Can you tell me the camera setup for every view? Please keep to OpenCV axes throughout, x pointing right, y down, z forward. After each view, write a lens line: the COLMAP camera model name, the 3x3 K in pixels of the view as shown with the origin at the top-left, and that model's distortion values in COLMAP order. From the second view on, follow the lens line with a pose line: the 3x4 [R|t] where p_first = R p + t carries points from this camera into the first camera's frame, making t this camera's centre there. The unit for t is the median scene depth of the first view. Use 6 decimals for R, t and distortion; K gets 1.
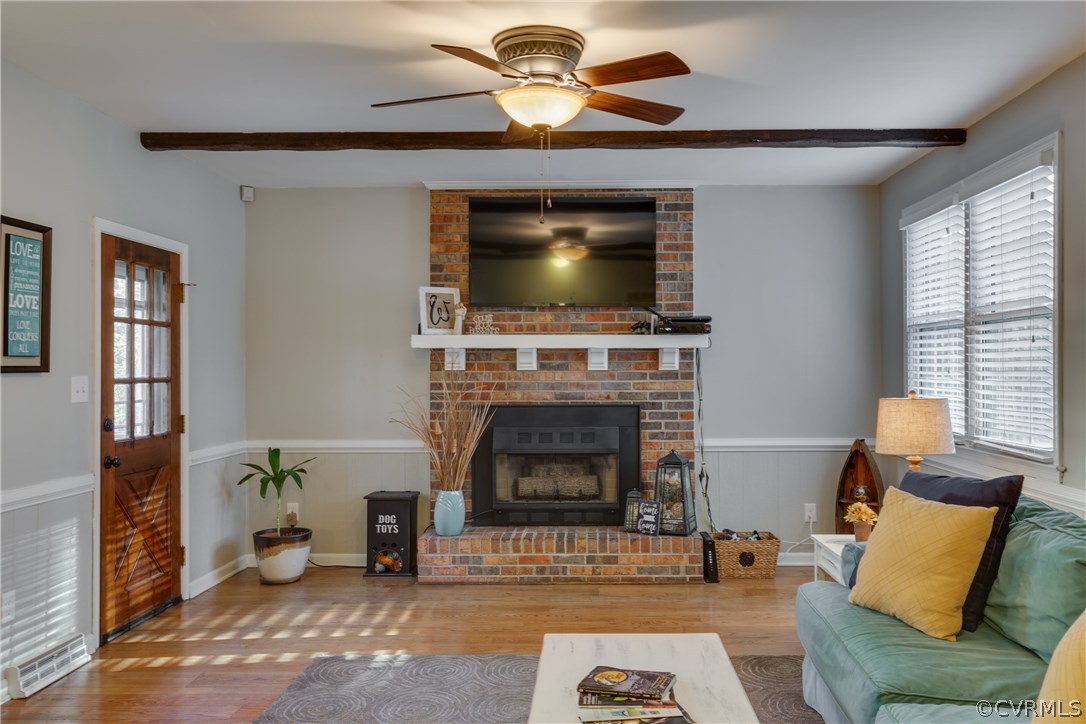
lens RADIAL K [[834.7, 0, 543.0], [0, 834.7, 362.0], [0, 0, 1]] dist [0.002029, 0.000389]
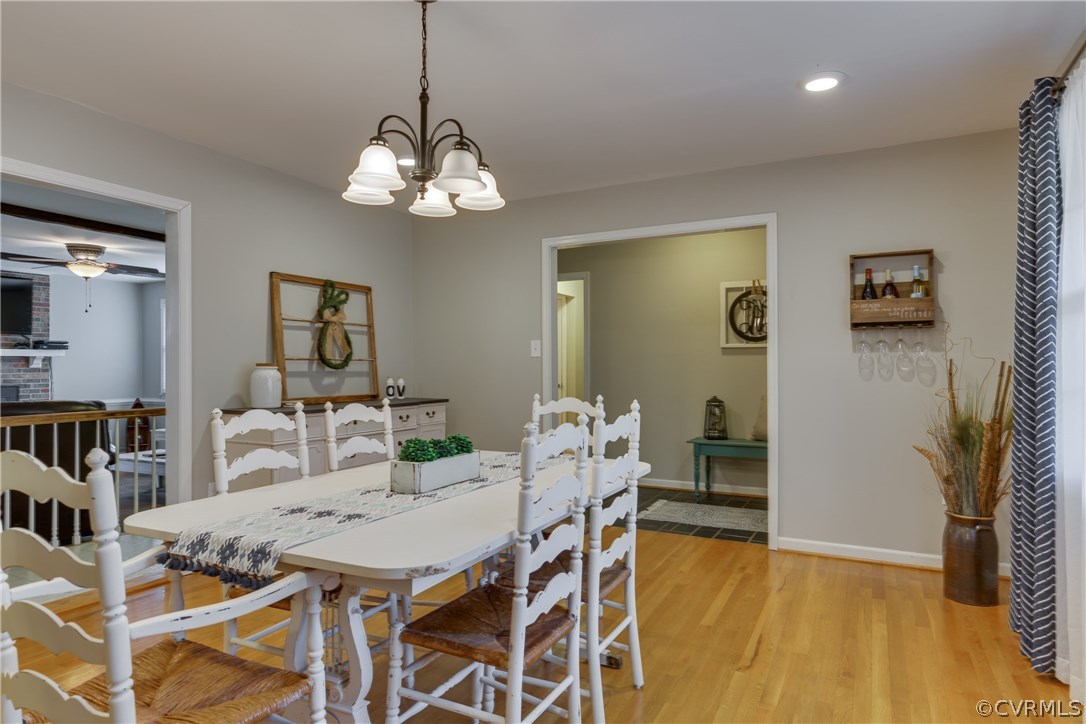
lens RADIAL K [[642.6, 0, 543.0], [0, 642.6, 362.0], [0, 0, 1]] dist [0.003939, 0.000613]
pose [[0.430082, 0.007613, 0.902758, -0.694642], [-0.005734, 0.999967, -0.005702, -0.001425], [-0.902772, -0.002724, 0.430111, -0.709012]]
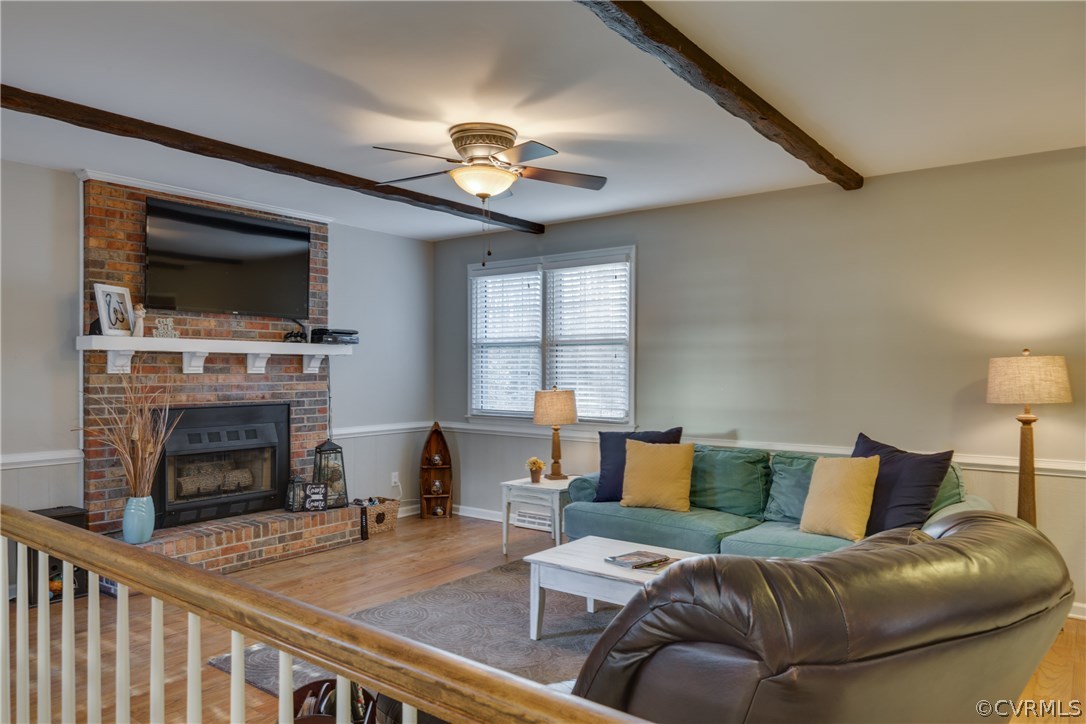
lens RADIAL K [[735.1, 0, 545.2], [0, 735.1, 373.7], [0, 0, 1]] dist [-0.002084, -0.000570]
pose [[0.595527, -0.000892, 0.803335, -0.494807], [-0.010262, 0.999909, 0.008718, -0.002208], [-0.803270, -0.013436, 0.595464, 0.106165]]
